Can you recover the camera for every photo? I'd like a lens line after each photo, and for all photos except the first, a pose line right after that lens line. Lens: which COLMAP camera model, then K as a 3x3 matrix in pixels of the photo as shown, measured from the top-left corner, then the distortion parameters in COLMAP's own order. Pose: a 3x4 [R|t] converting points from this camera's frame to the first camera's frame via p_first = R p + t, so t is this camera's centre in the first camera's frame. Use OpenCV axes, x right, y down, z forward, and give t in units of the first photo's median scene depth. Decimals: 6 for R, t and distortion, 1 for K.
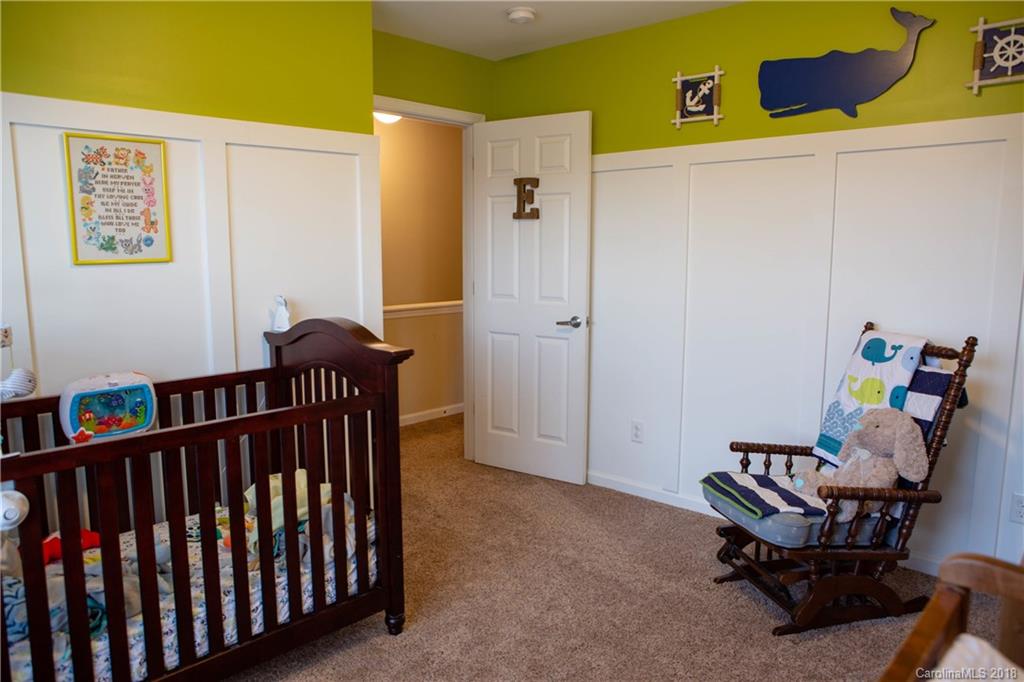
lens RADIAL K [[717.9, 0, 500.9], [0, 717.9, 342.3], [0, 0, 1]] dist [-0.105964, 0.071173]
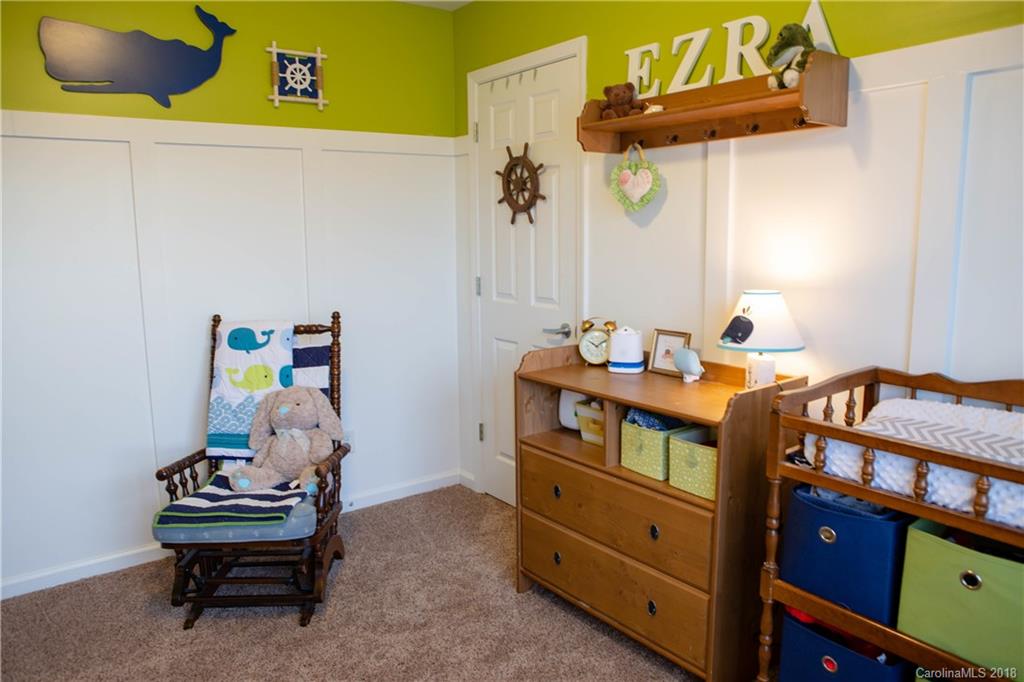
lens RADIAL K [[710.3, 0, 515.6], [0, 710.3, 344.0], [0, 0, 1]] dist [-0.112472, 0.080498]
pose [[0.170447, -0.154810, 0.973130, -0.447521], [0.150216, 0.980120, 0.129612, -0.061496], [-0.973849, 0.124088, 0.190314, 0.447284]]
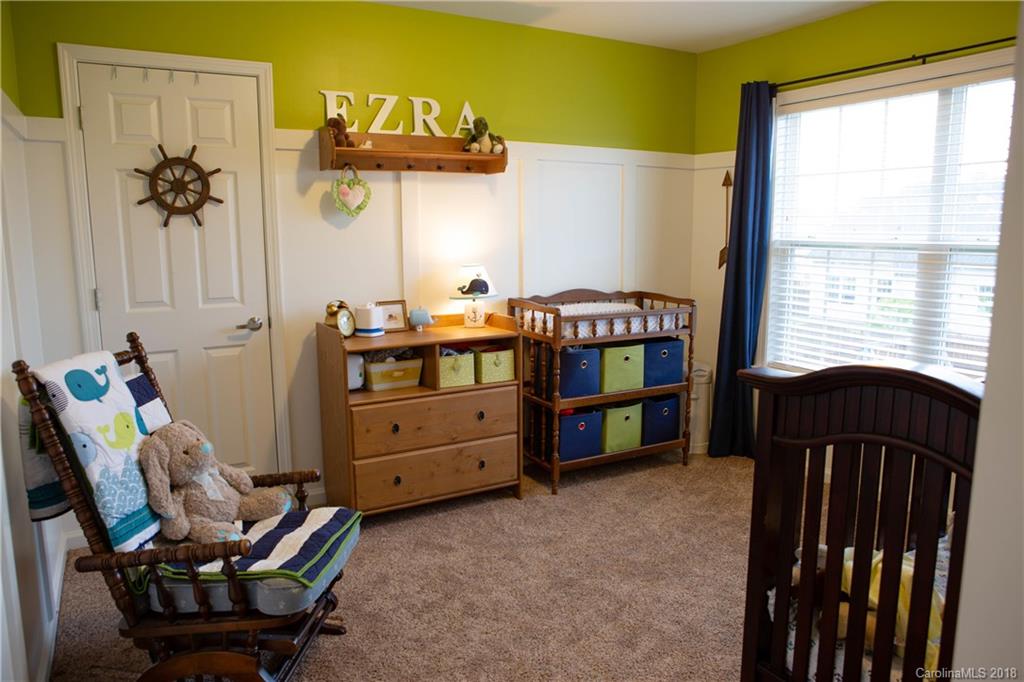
lens RADIAL K [[710.3, 0, 515.6], [0, 710.3, 344.0], [0, 0, 1]] dist [-0.112472, 0.080498]
pose [[-0.956092, -0.036488, 0.290786, -0.101291], [0.052013, 0.955340, 0.290894, -0.231727], [-0.288414, 0.293247, -0.911495, 1.642988]]
